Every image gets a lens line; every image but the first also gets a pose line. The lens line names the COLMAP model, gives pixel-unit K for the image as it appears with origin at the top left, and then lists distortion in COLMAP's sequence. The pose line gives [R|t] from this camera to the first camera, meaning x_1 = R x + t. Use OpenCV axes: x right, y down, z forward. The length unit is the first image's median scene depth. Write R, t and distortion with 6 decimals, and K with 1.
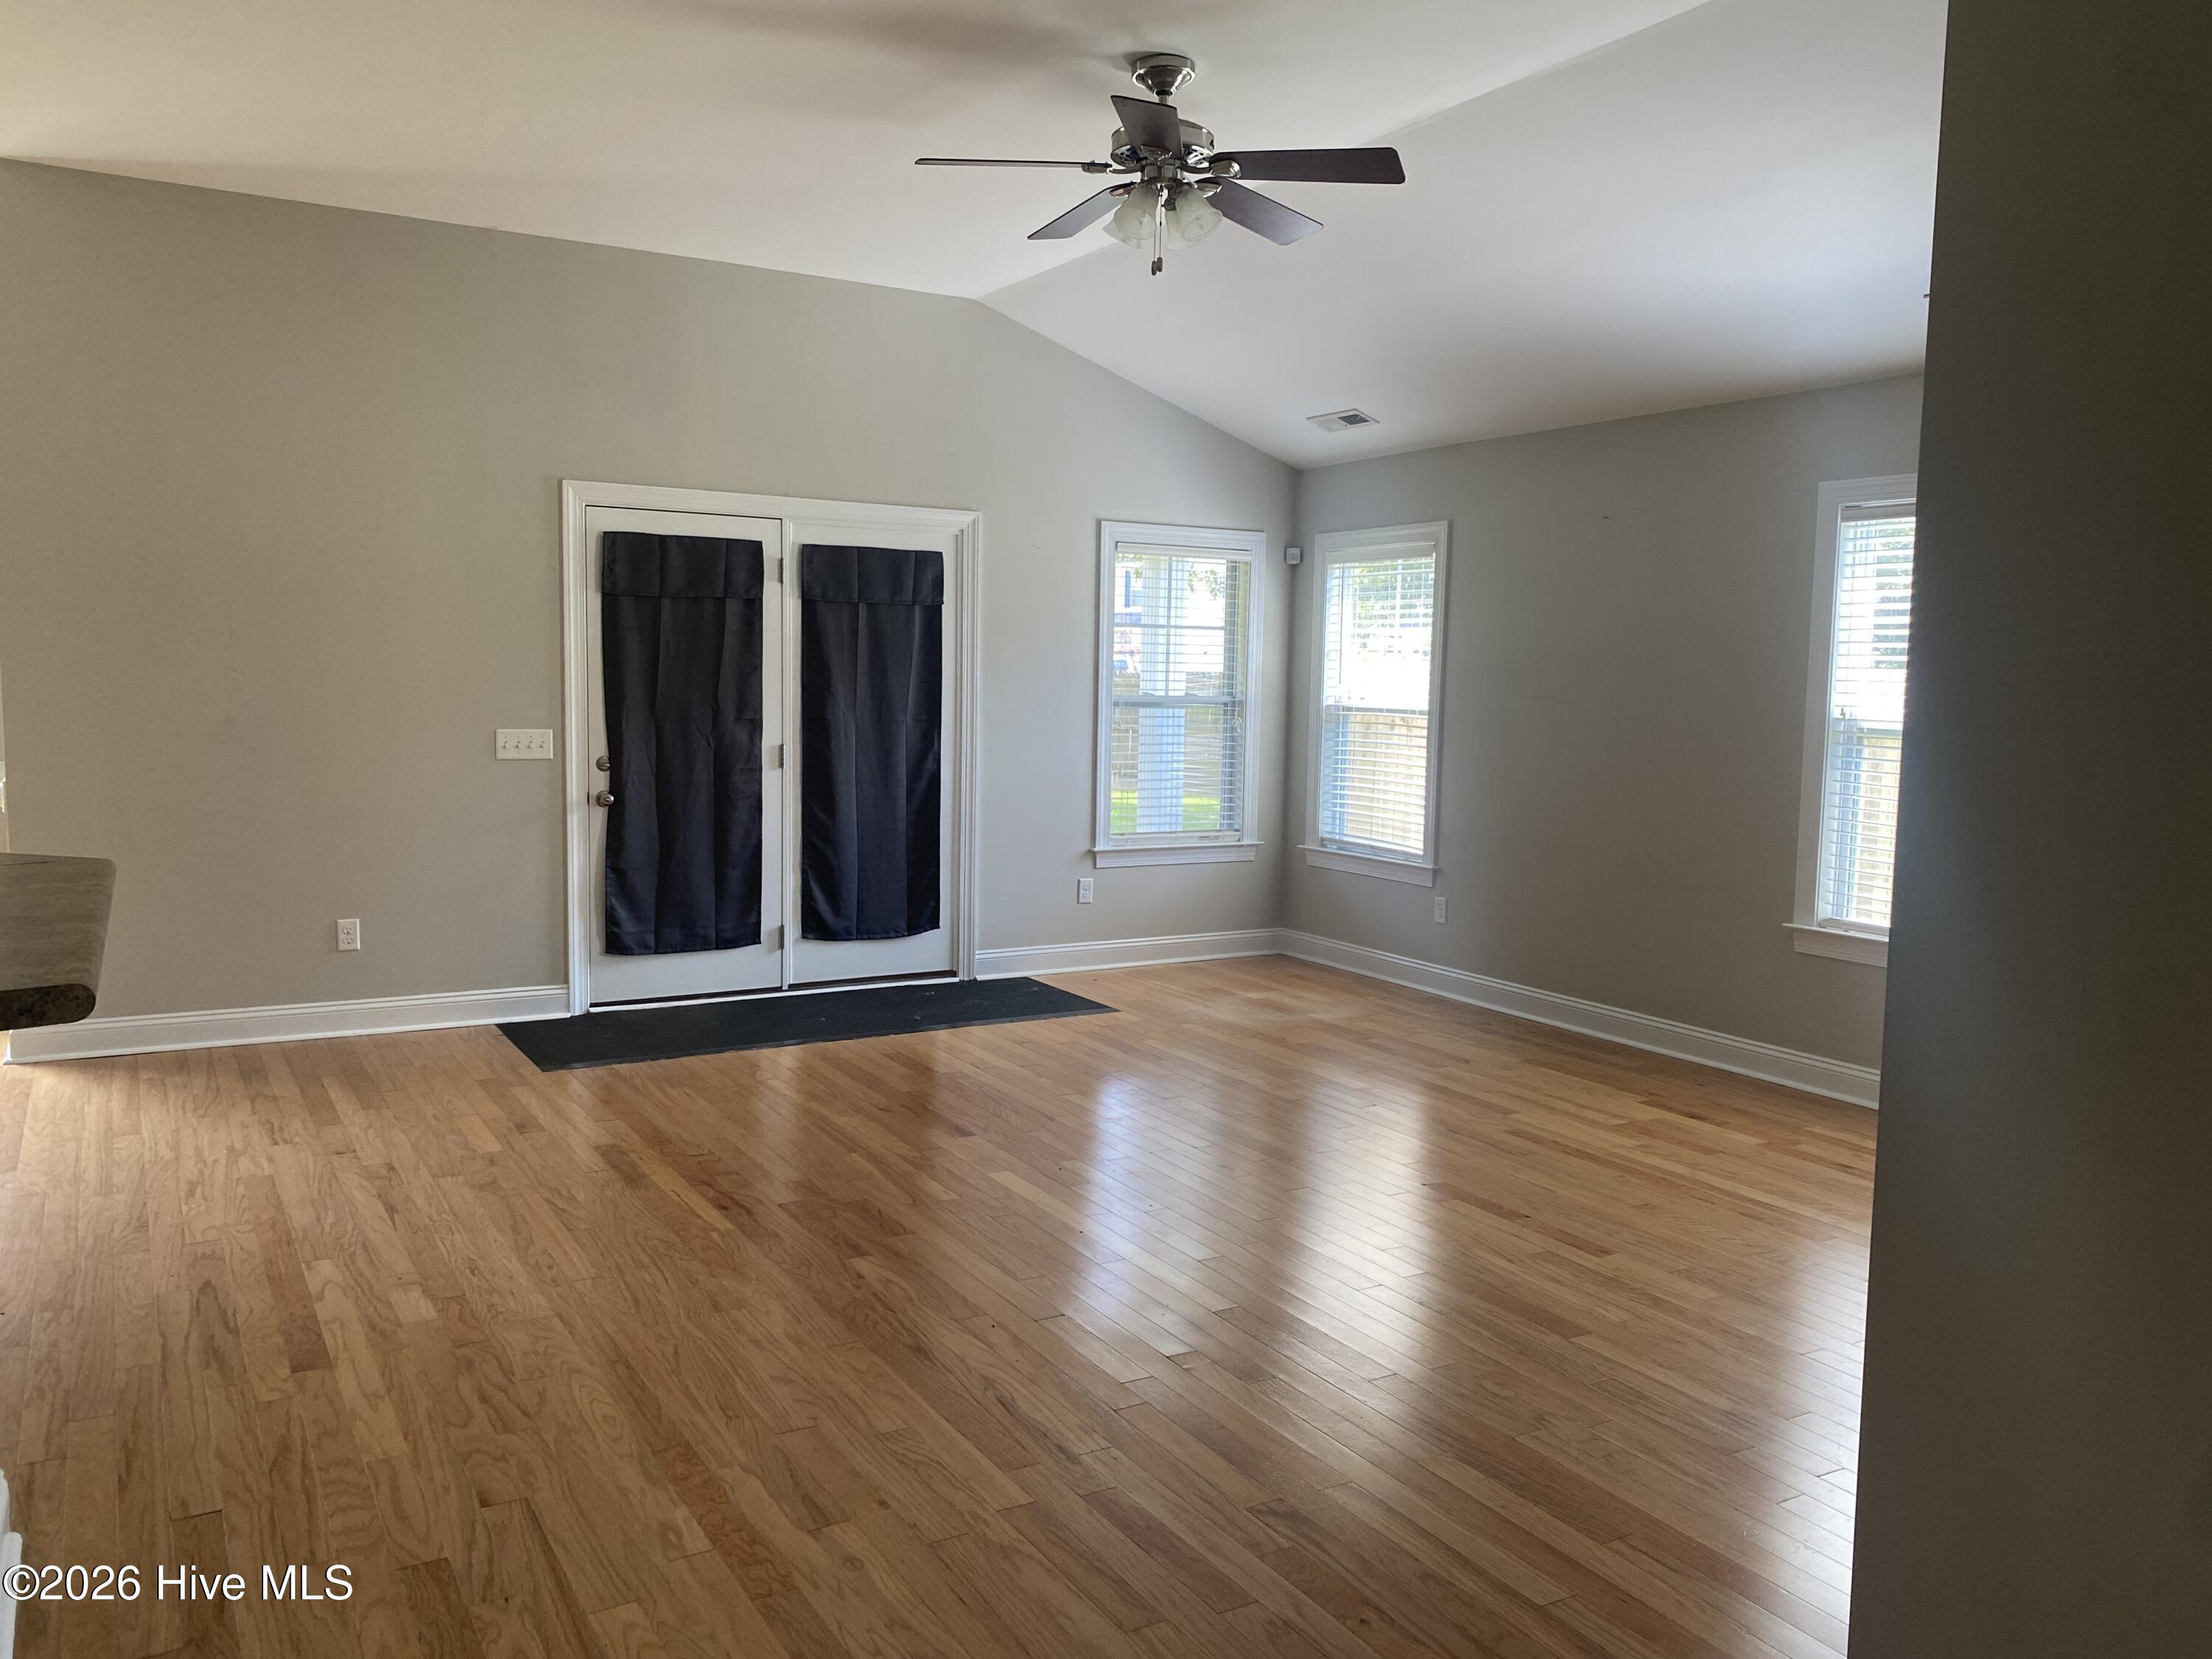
lens RADIAL K [[1679.5, 0, 1111.2], [0, 1679.5, 832.2], [0, 0, 1]] dist [0.046910, -0.046673]
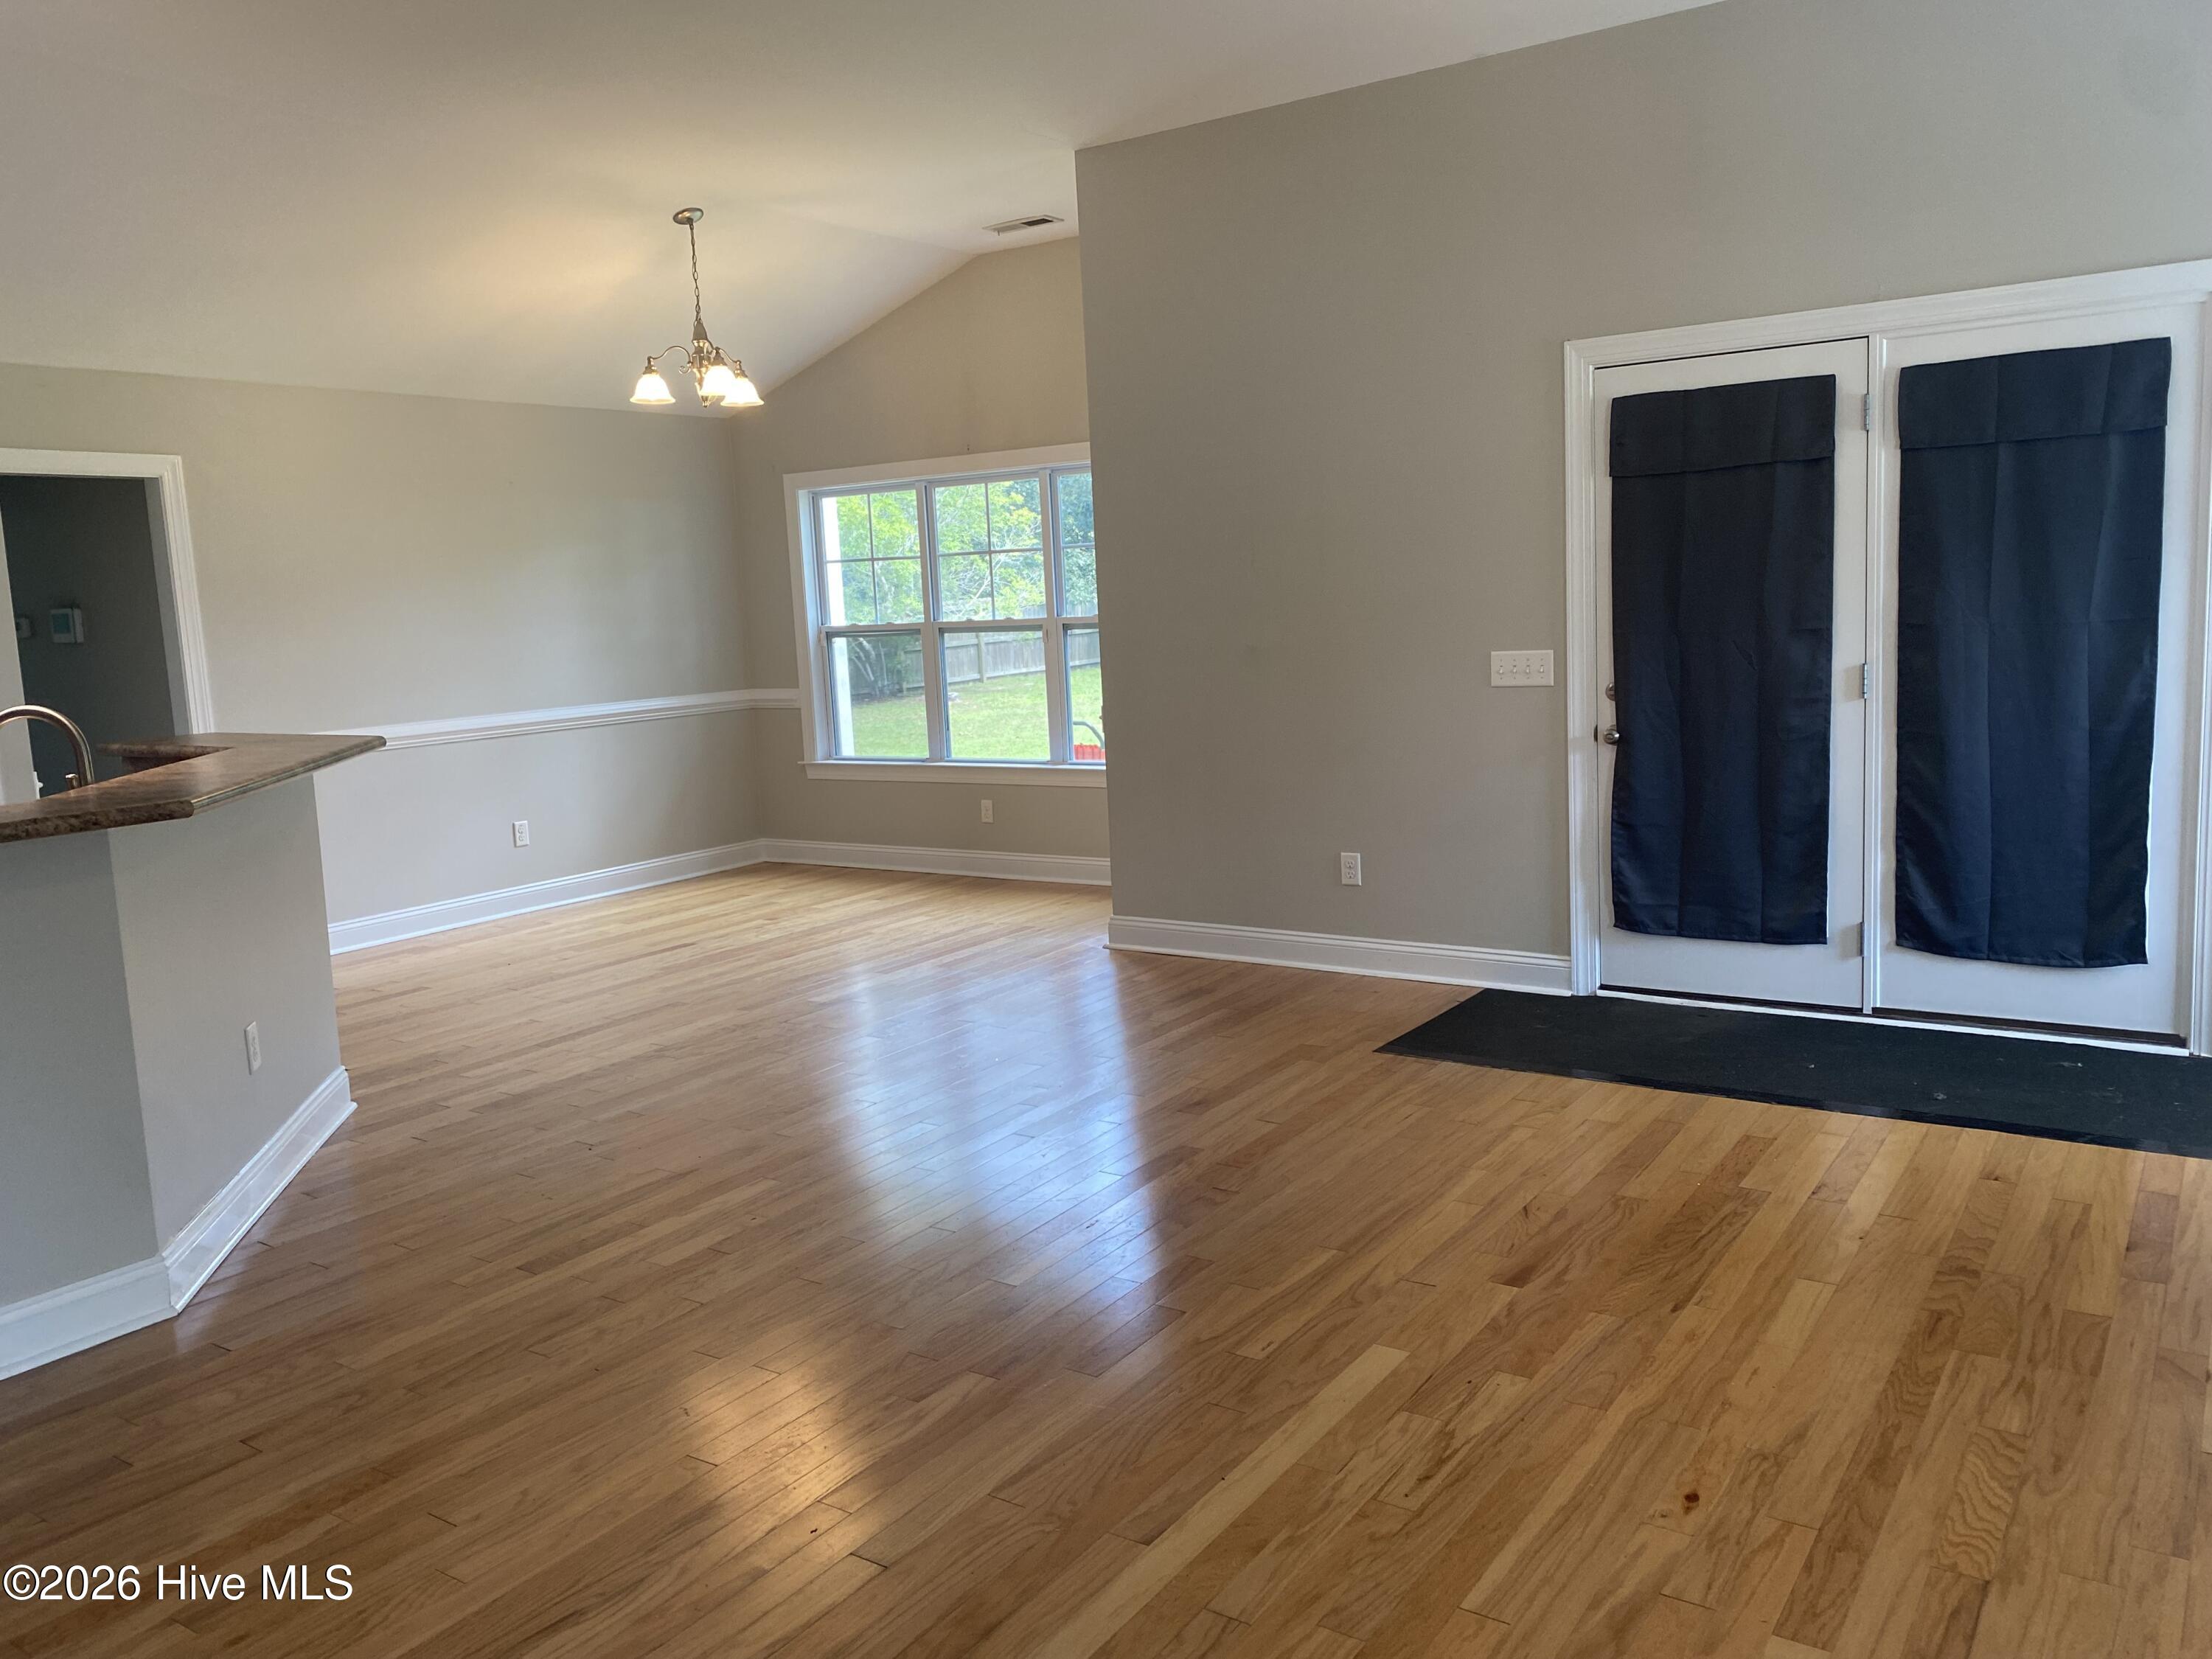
lens RADIAL K [[1679.5, 0, 1095.4], [0, 1679.5, 816.6], [0, 0, 1]] dist [0.046910, -0.046673]
pose [[0.421747, 0.083350, -0.902874, 0.330637], [-0.030381, 0.996506, 0.077803, -0.037052], [0.906204, -0.005383, 0.422806, 0.445517]]
